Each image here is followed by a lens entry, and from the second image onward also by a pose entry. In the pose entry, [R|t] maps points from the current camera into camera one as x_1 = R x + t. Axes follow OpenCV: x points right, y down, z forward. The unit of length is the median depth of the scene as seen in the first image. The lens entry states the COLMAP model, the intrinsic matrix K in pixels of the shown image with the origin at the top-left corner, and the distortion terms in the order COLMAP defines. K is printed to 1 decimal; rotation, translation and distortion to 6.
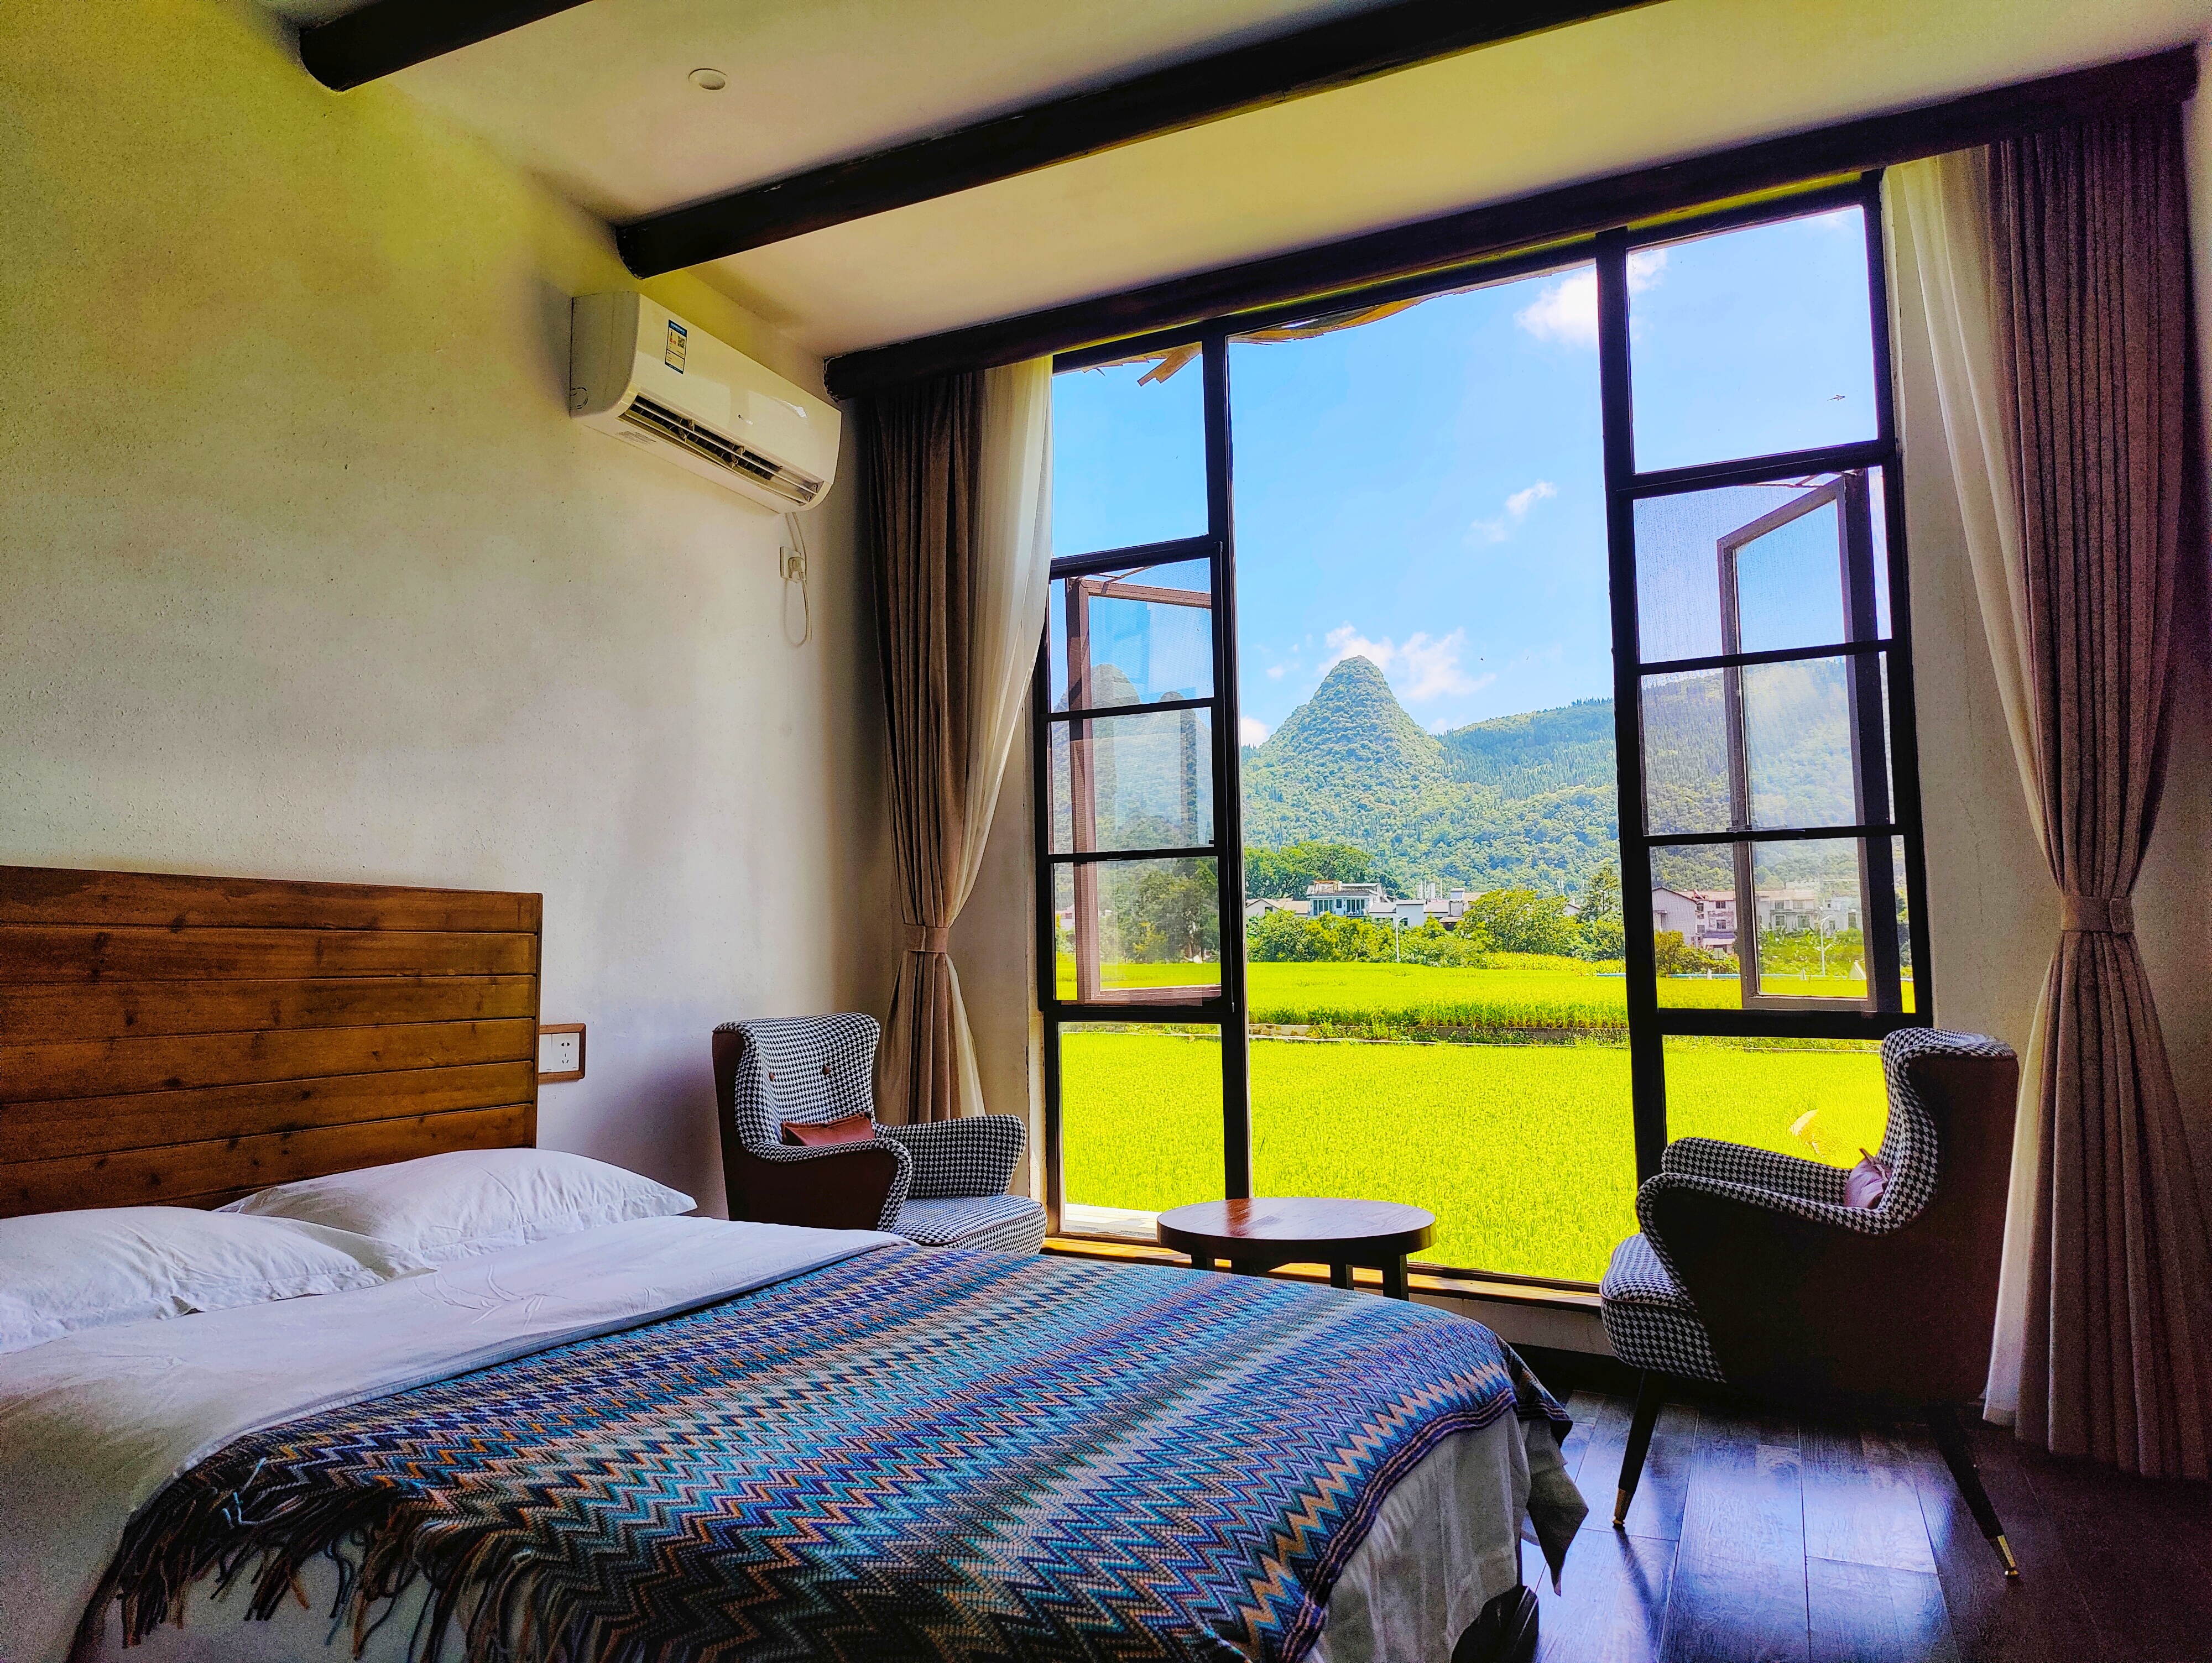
lens RADIAL K [[1502.7, 0, 1049.9], [0, 1502.7, 819.6], [0, 0, 1]] dist [0.009017, 0.009898]
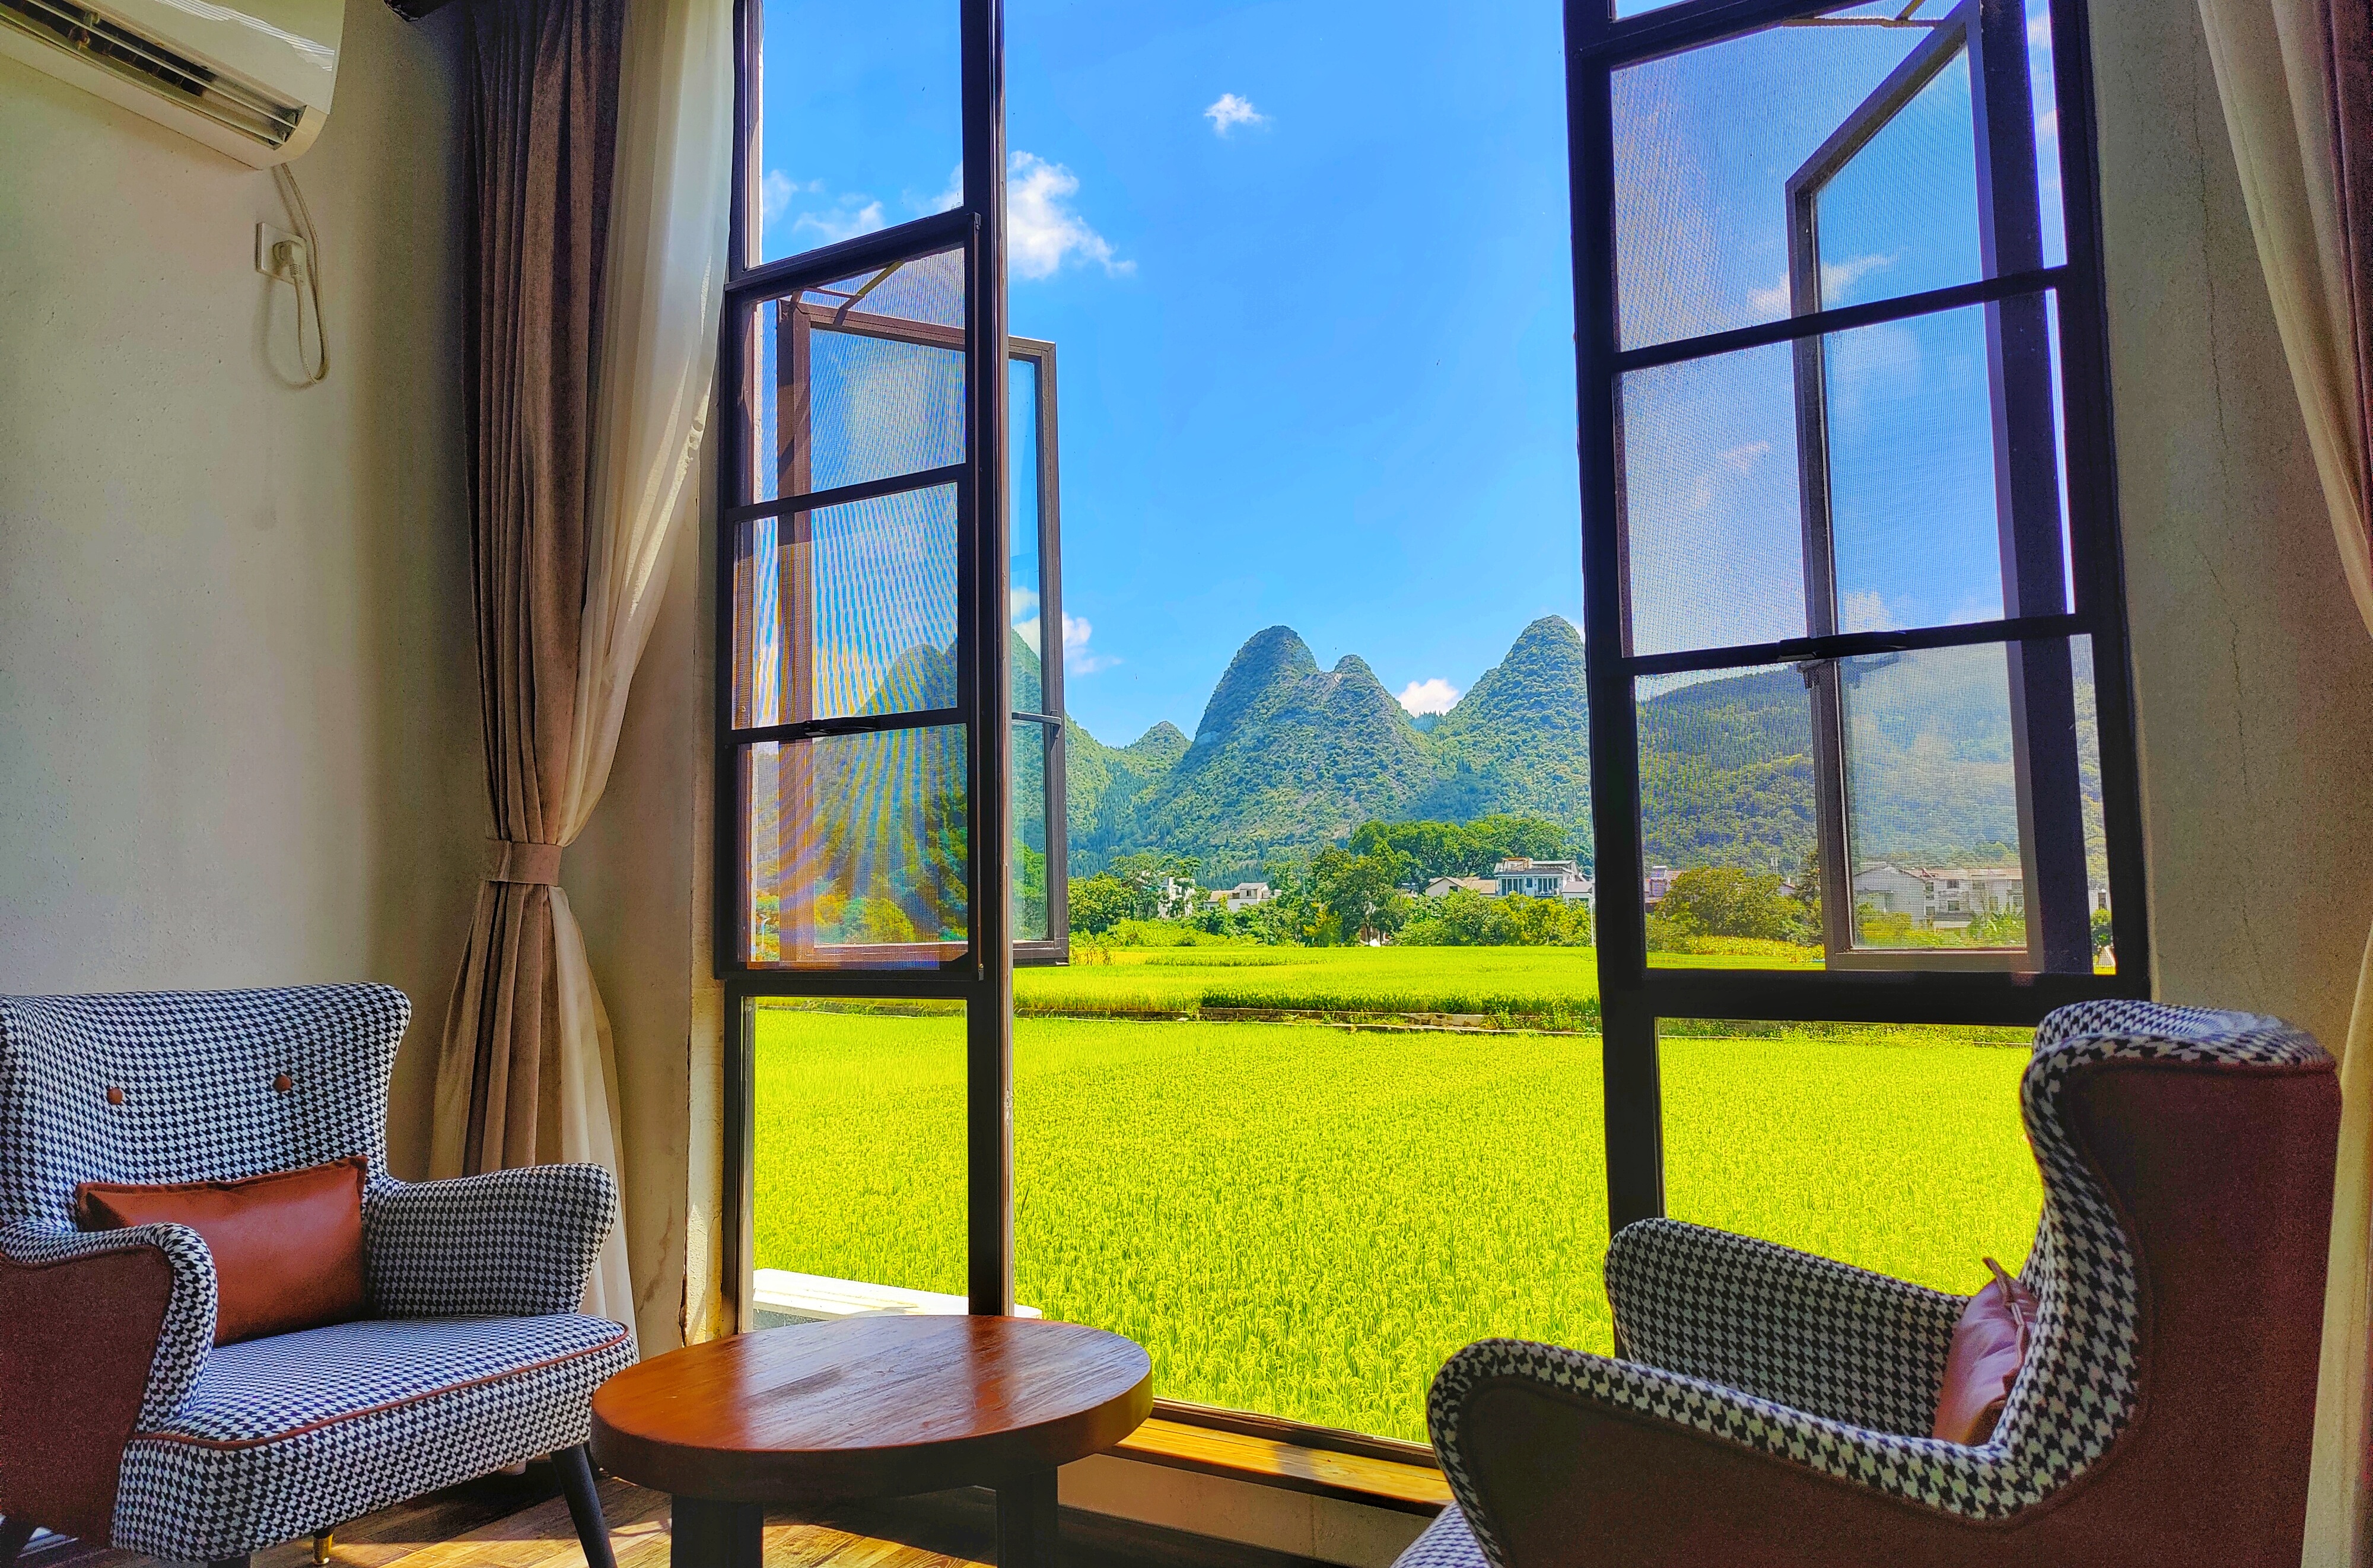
lens RADIAL K [[1614.6, 0, 1170.1], [0, 1614.6, 779.2], [0, 0, 1]] dist [0.010124, -0.010470]
pose [[0.999489, -0.001892, -0.031913, 0.211665], [0.001609, 0.999959, -0.008883, 0.051918], [0.031928, 0.008827, 0.999451, 0.344741]]
